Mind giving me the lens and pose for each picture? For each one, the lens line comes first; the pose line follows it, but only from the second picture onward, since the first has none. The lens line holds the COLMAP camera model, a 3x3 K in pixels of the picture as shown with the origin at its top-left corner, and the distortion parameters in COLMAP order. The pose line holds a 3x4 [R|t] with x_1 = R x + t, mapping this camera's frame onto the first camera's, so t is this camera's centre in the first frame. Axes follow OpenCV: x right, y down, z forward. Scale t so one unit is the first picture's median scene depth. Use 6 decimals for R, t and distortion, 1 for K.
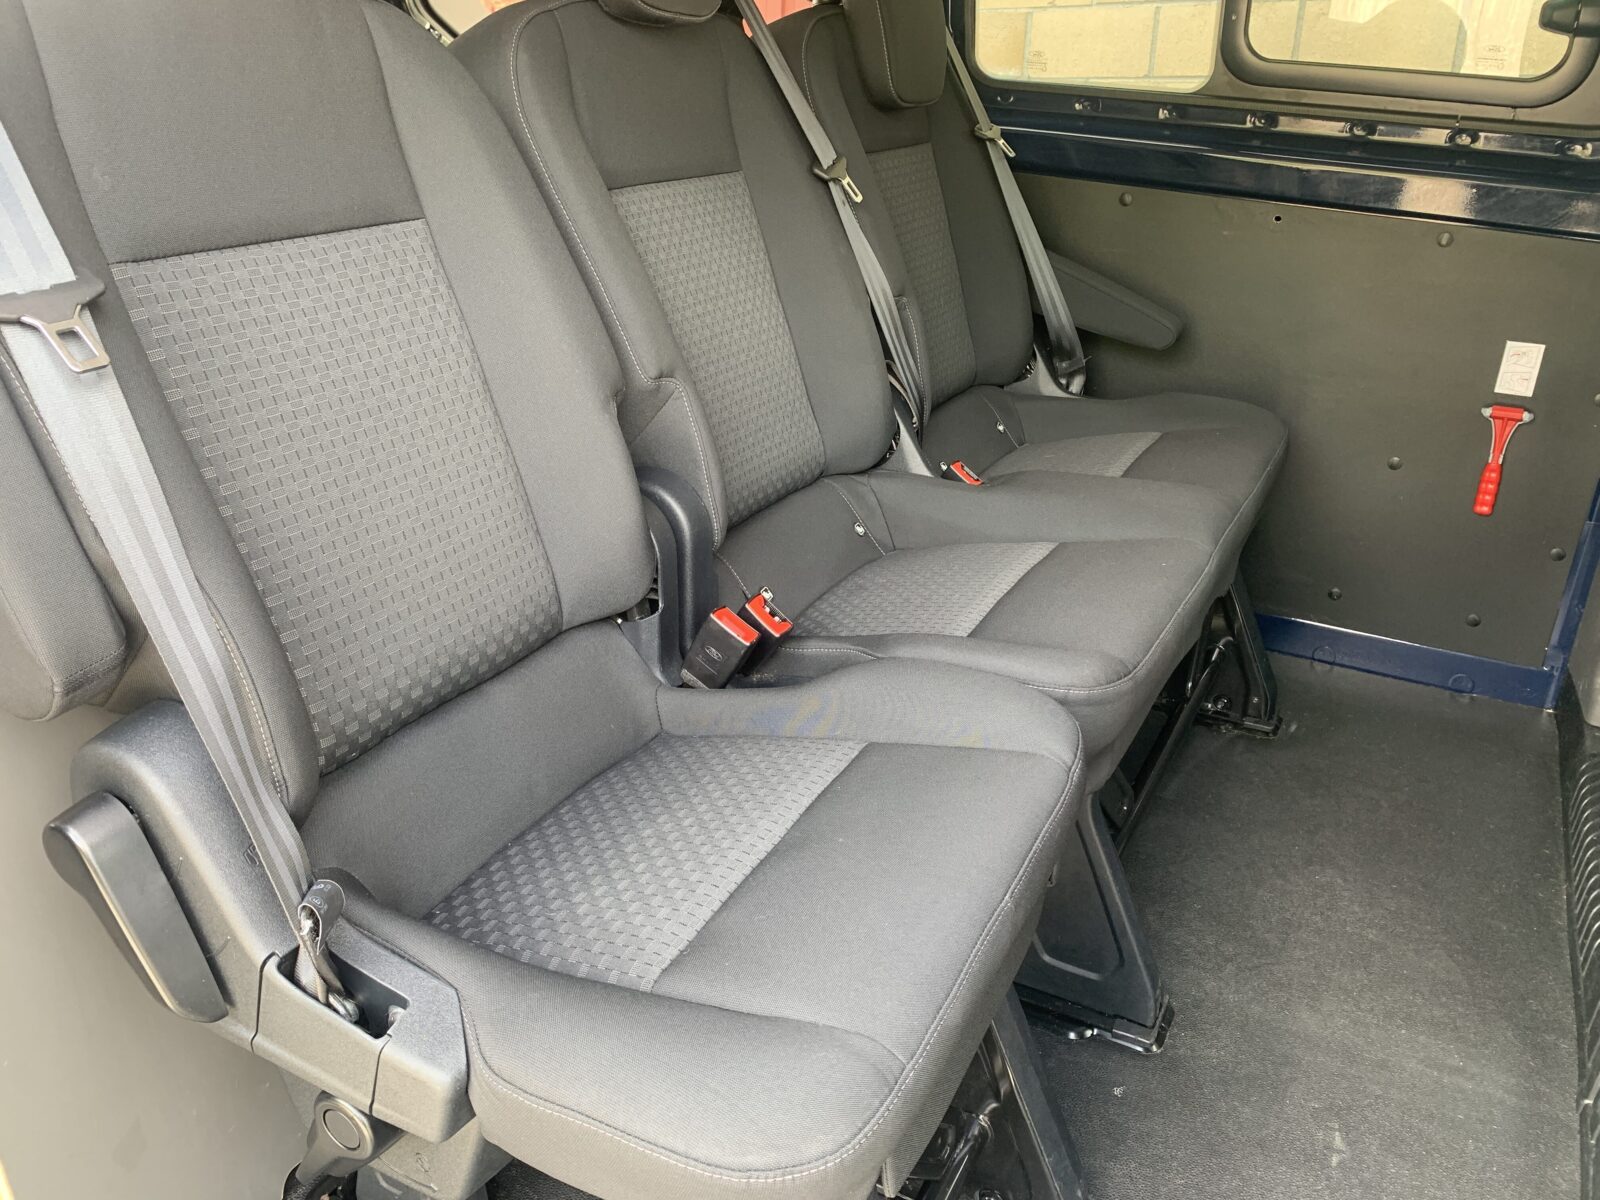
lens RADIAL K [[1289.2, 0, 800.0], [0, 1289.2, 600.0], [0, 0, 1]] dist [0.023010, 0.000825]
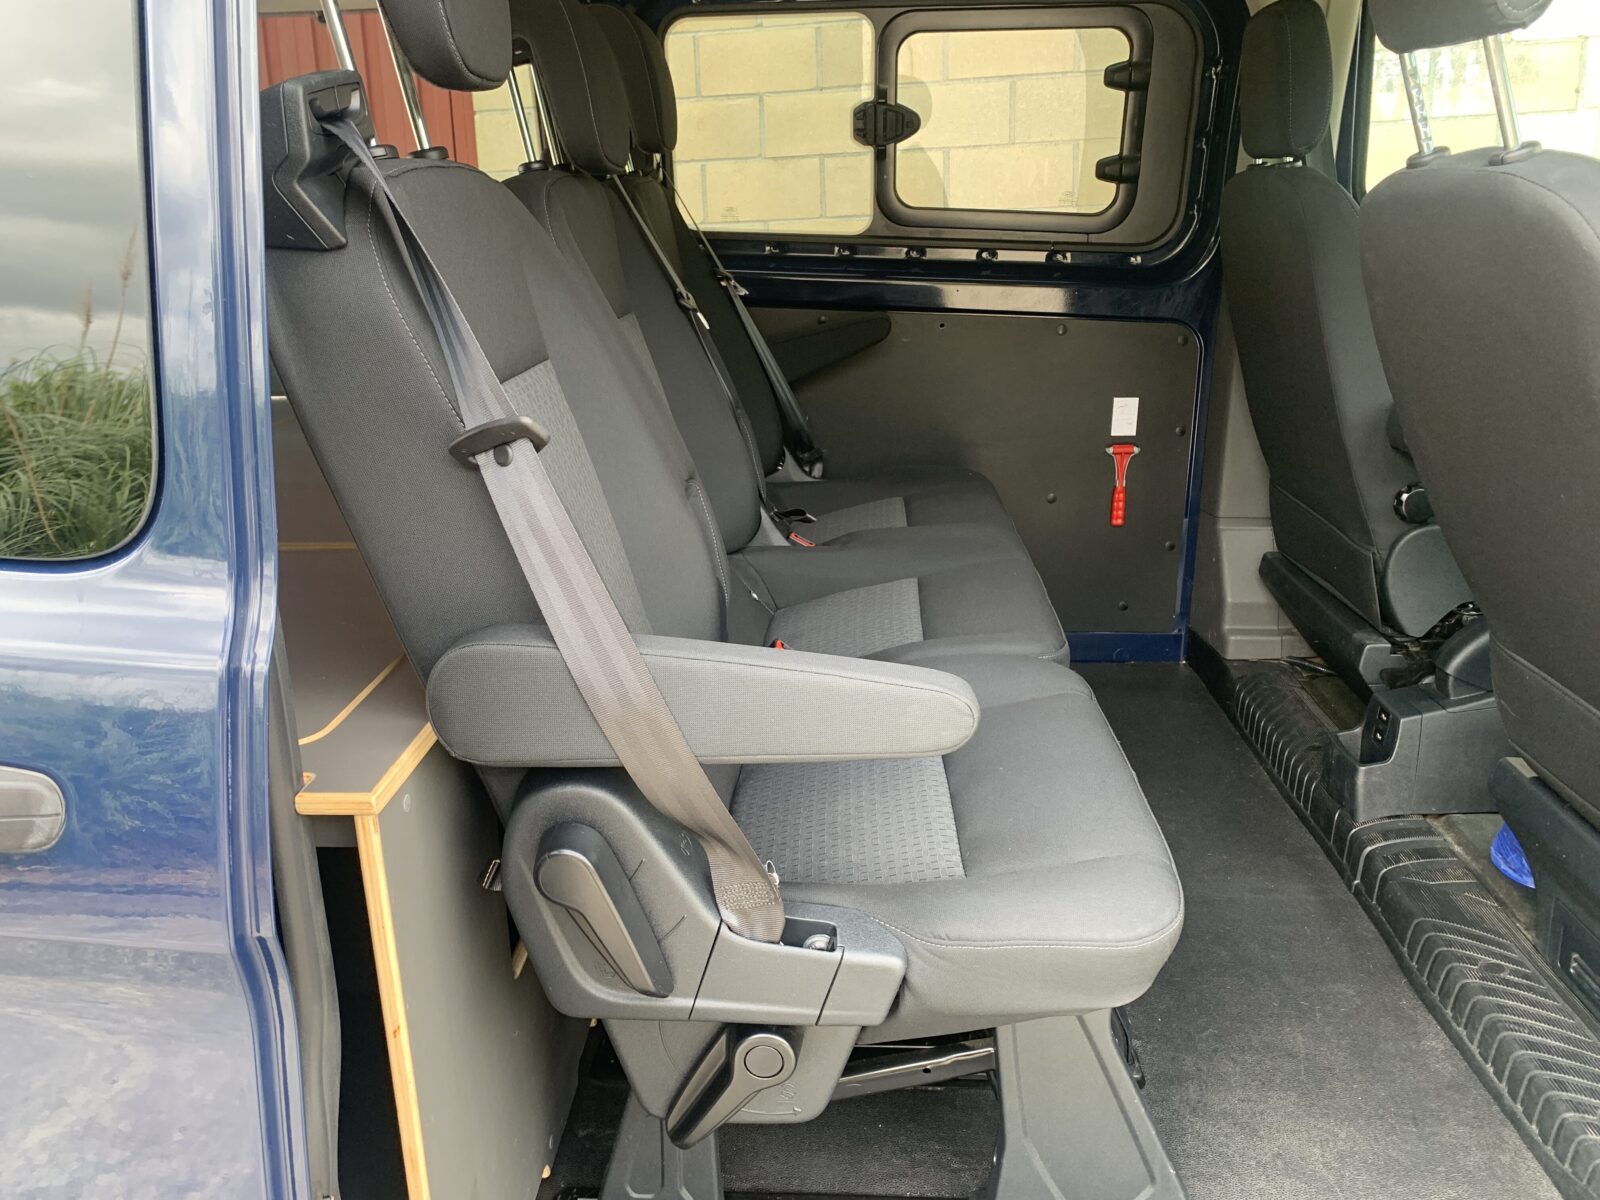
lens RADIAL K [[1289.2, 0, 800.0], [0, 1289.2, 600.0], [0, 0, 1]] dist [0.023010, 0.000825]
pose [[0.910538, -0.164301, 0.379375, -0.298648], [0.198529, 0.978680, -0.052640, 0.014530], [-0.362638, 0.123248, 0.923745, -0.106234]]
